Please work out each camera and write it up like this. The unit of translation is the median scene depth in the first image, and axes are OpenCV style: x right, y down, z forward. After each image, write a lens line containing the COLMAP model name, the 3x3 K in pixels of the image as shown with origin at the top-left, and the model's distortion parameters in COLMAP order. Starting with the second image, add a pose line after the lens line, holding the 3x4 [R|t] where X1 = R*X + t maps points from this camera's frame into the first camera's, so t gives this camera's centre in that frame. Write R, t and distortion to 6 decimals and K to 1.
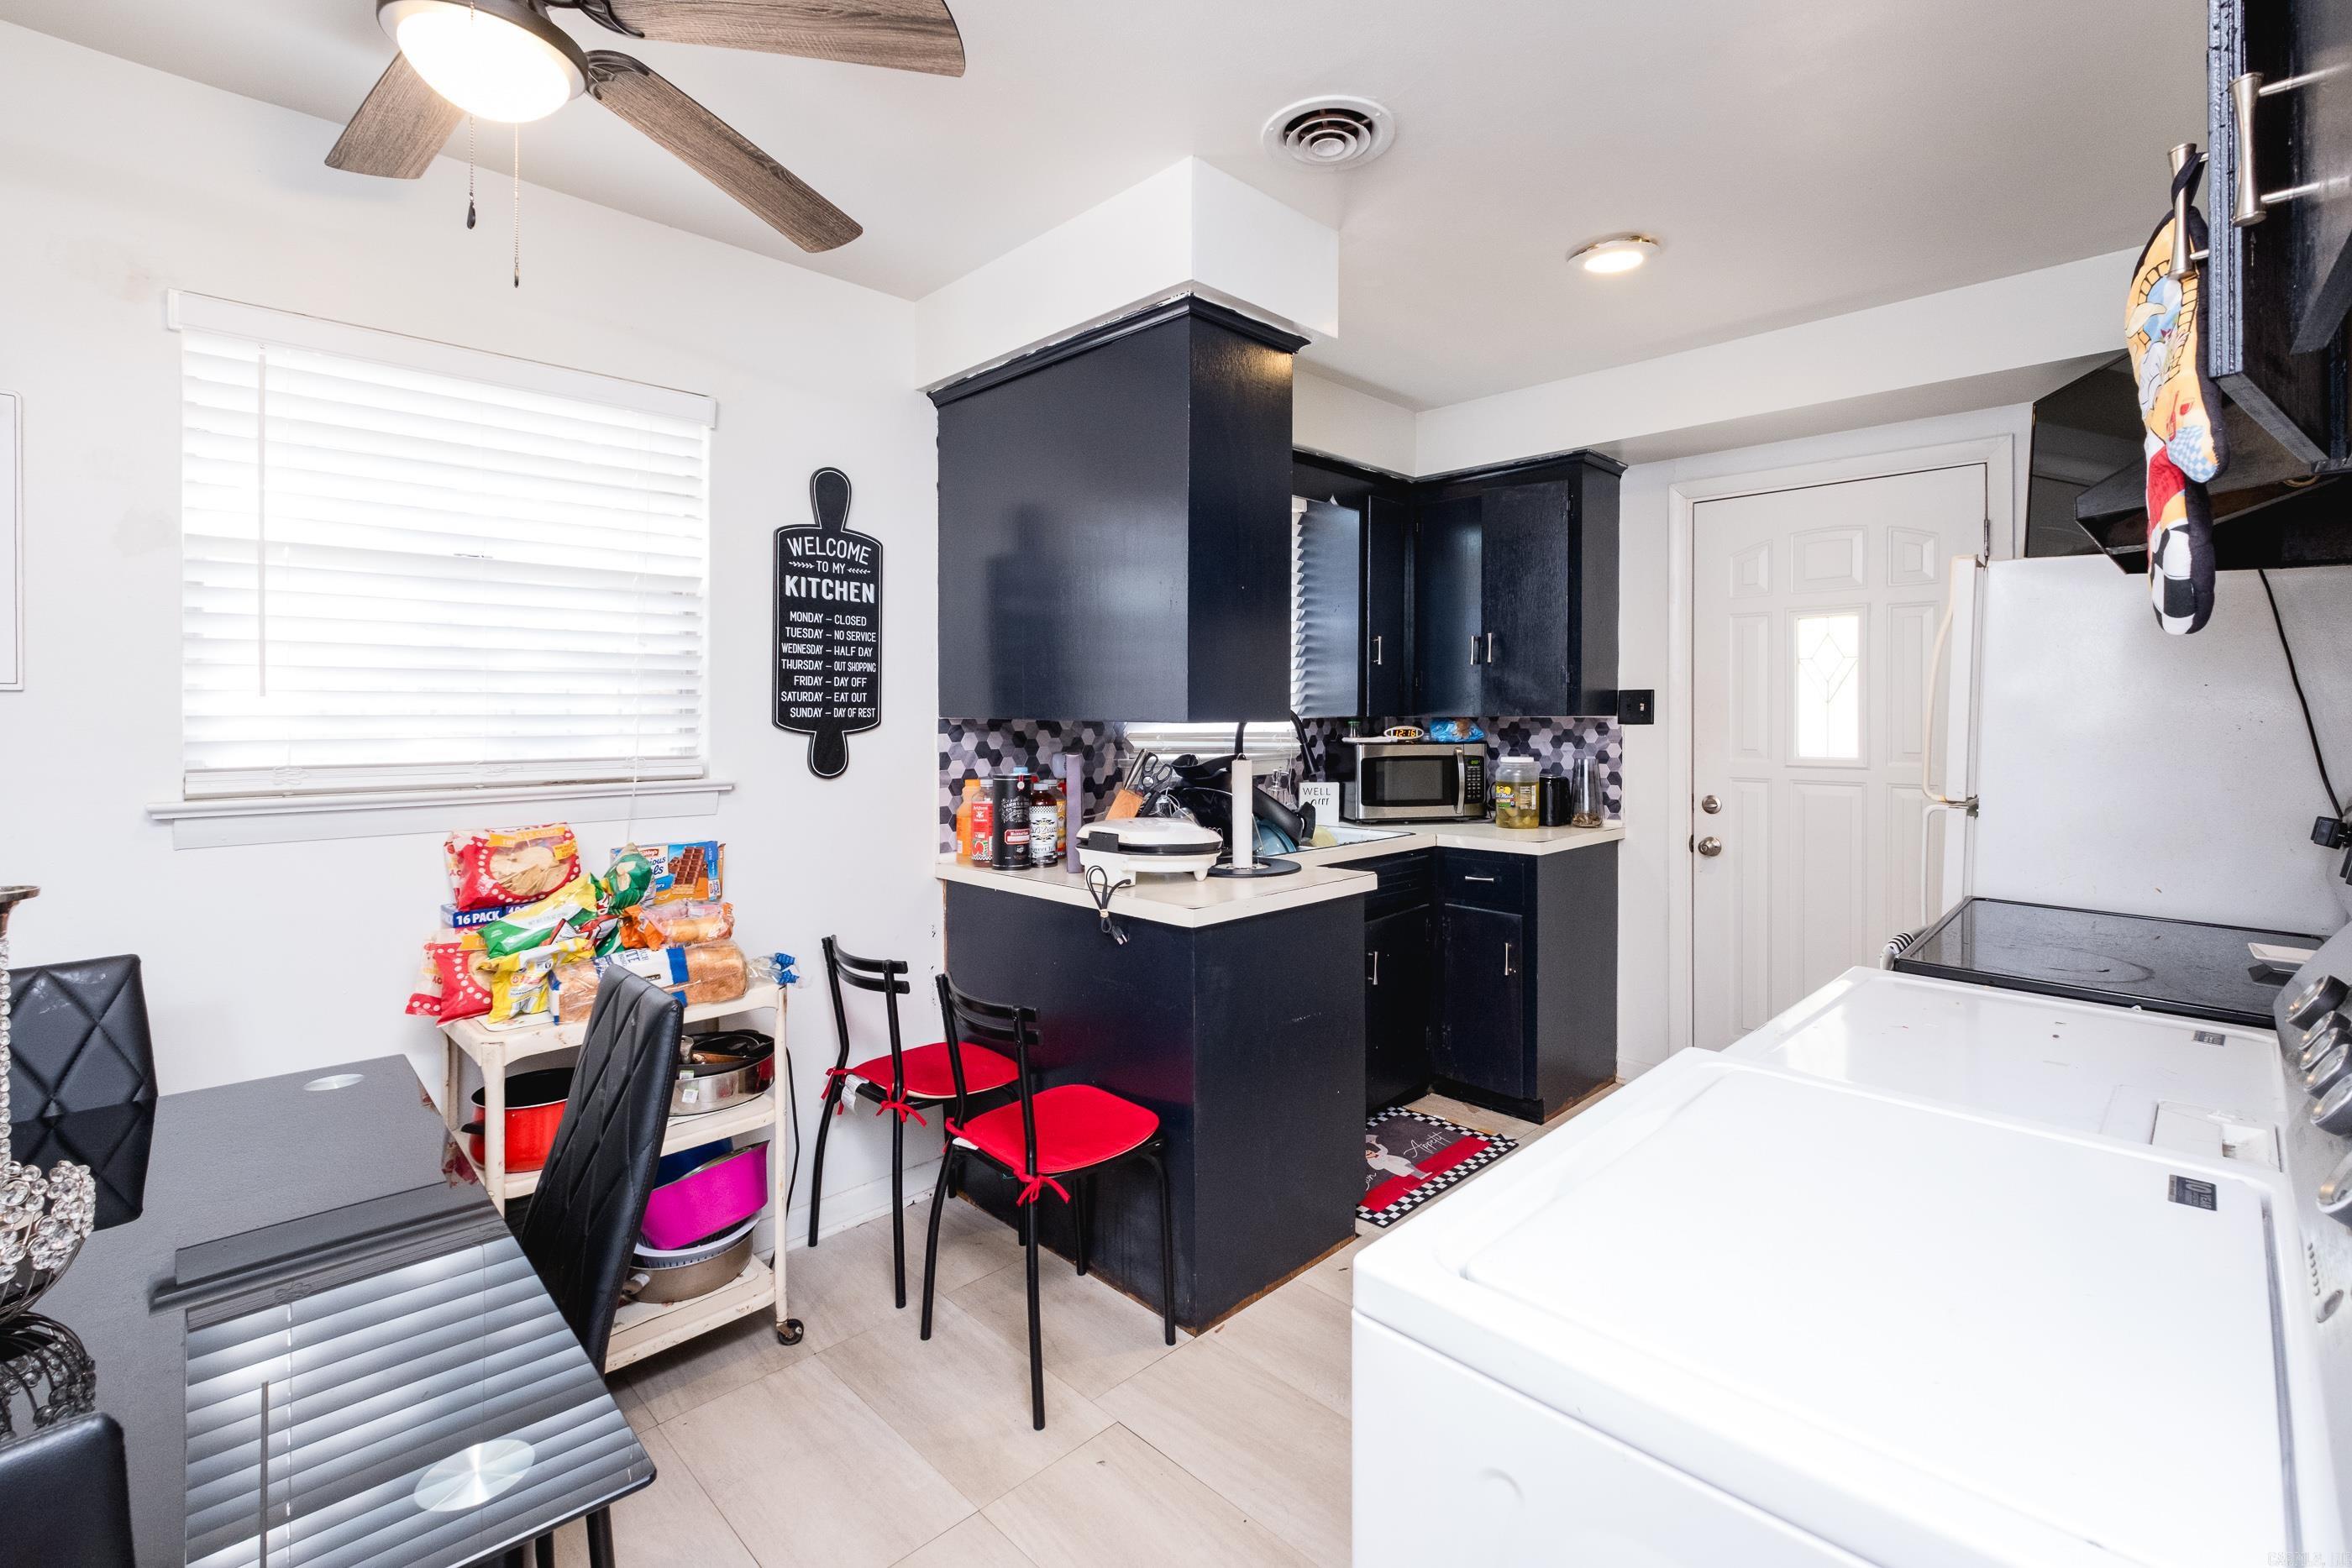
lens RADIAL K [[990.9, 0, 1170.1], [0, 990.9, 729.7], [0, 0, 1]] dist [0.002406, -0.002981]
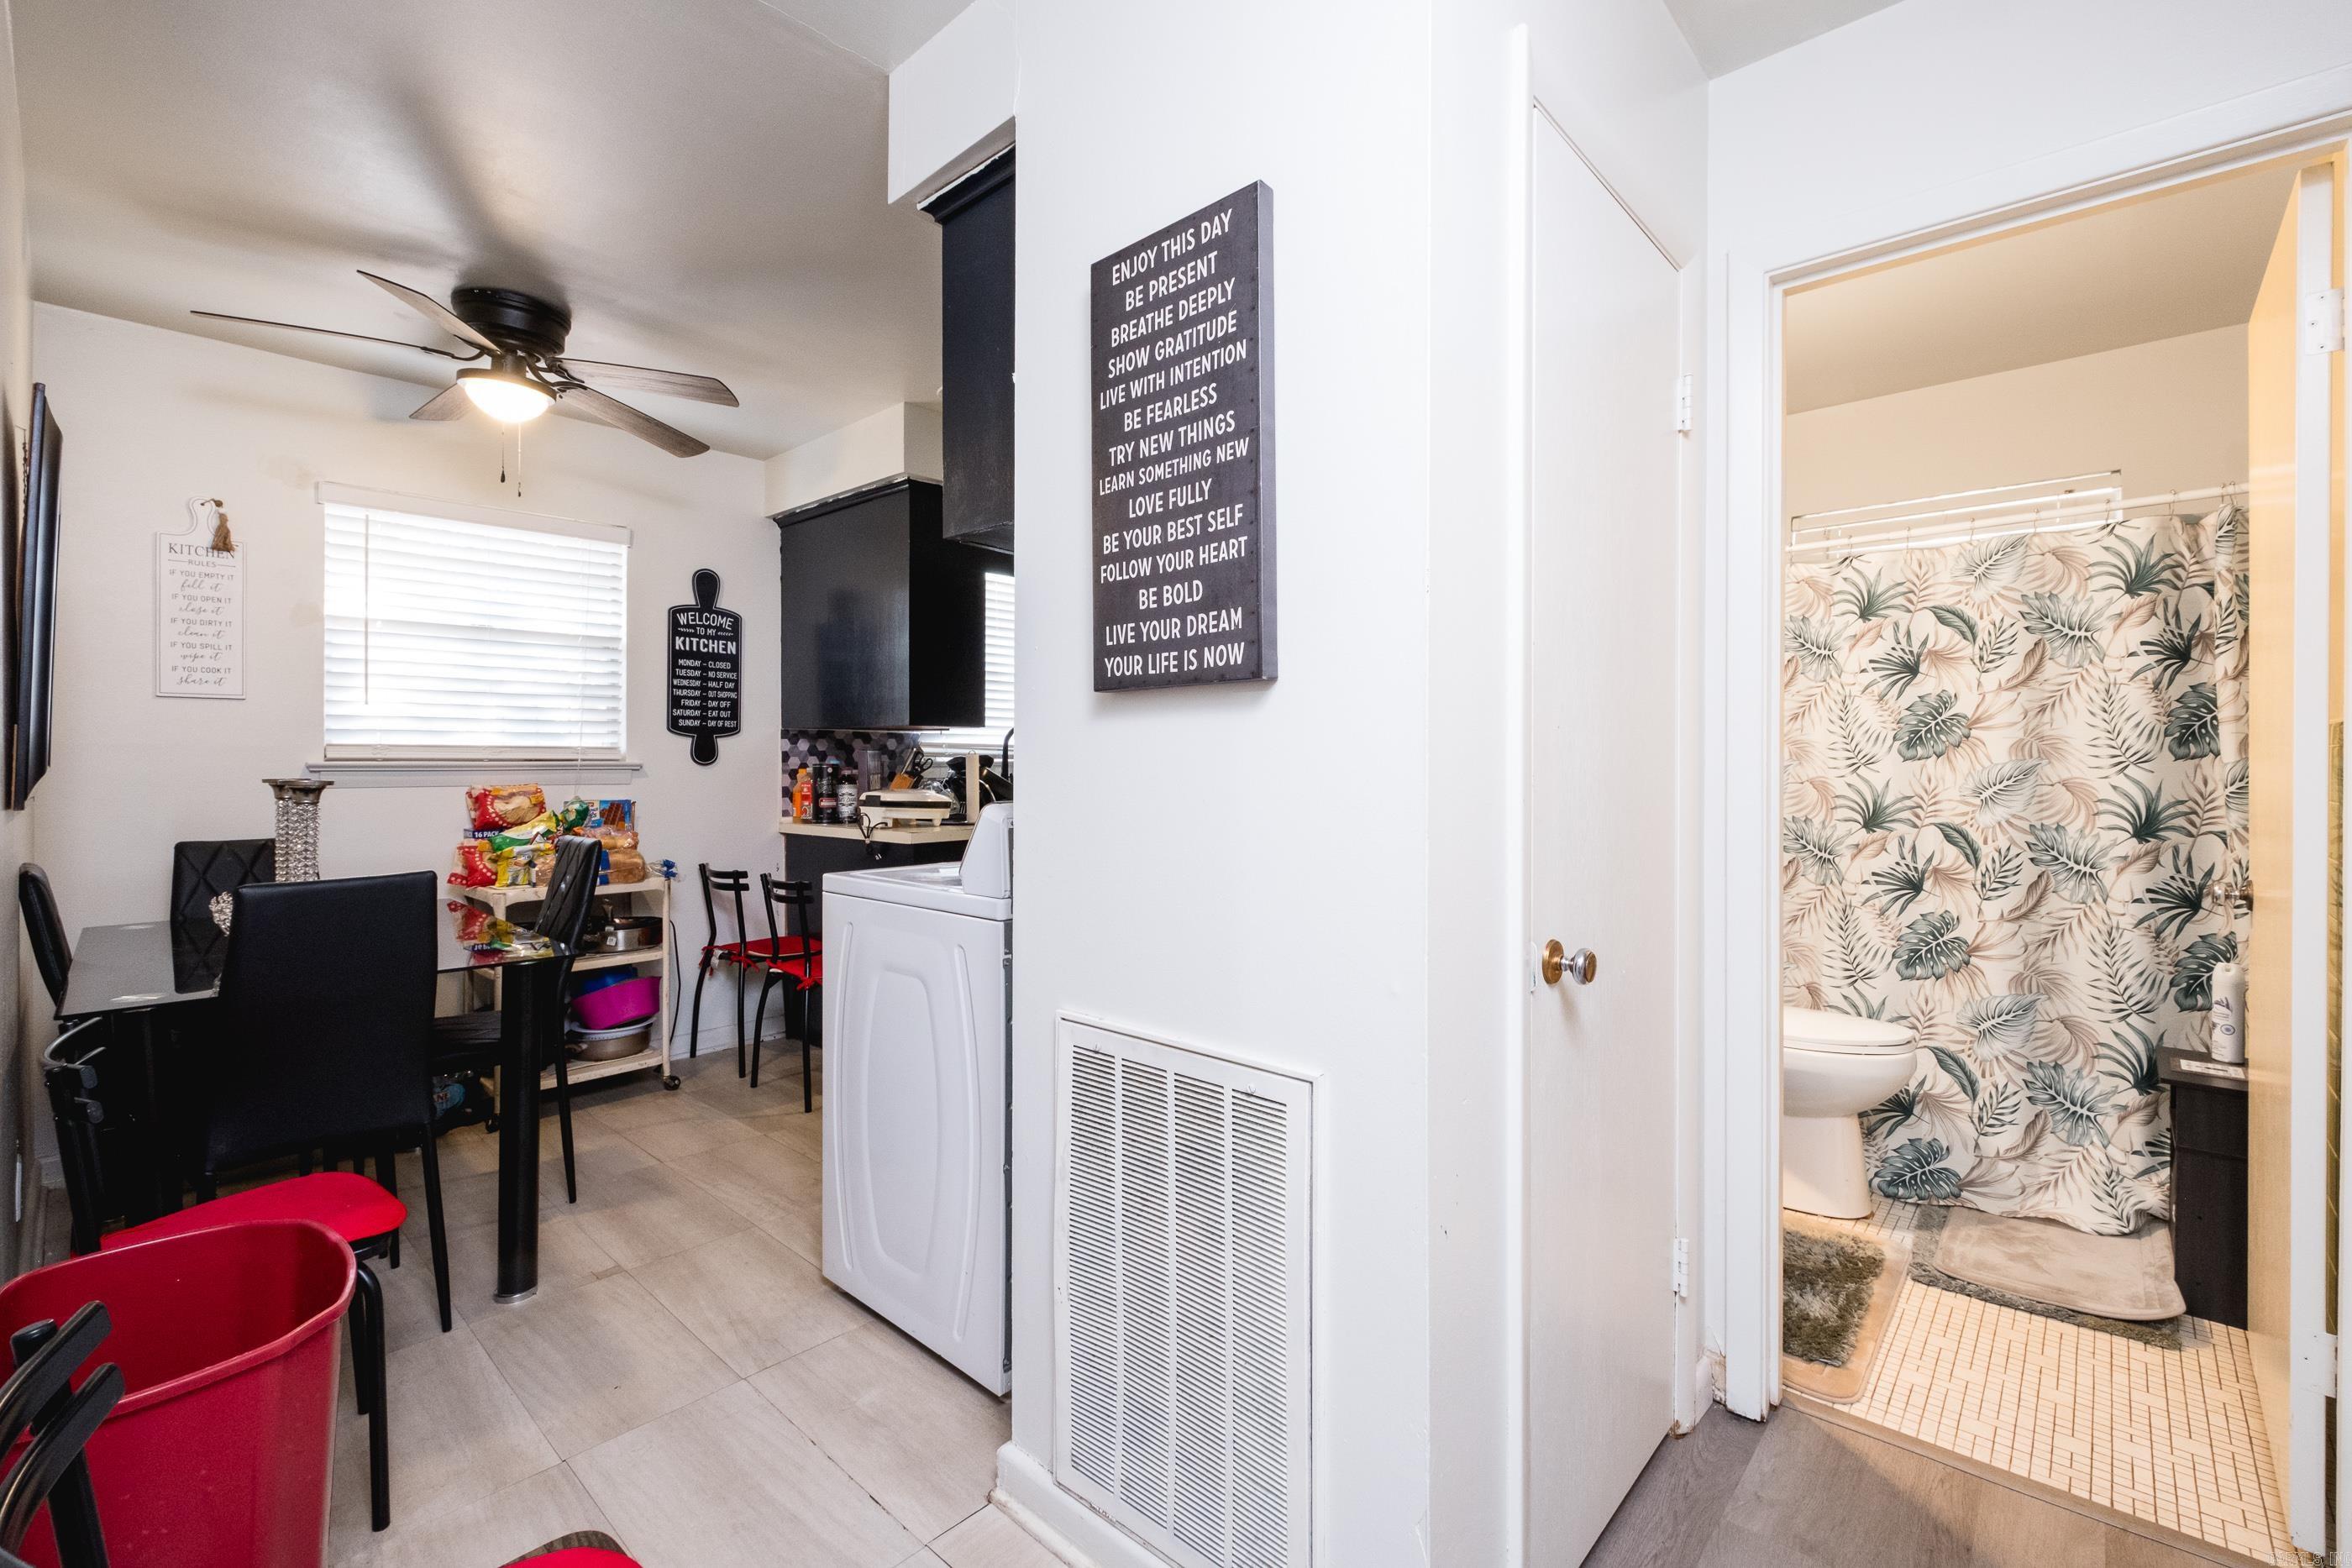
lens RADIAL K [[990.9, 0, 1174.6], [0, 990.9, 771.8], [0, 0, 1]] dist [0.002406, -0.002981]
pose [[0.998823, -0.000254, 0.048497, 0.341276], [0.000646, 0.999967, -0.008067, 0.076568], [-0.048493, 0.008089, 0.998791, -0.641097]]
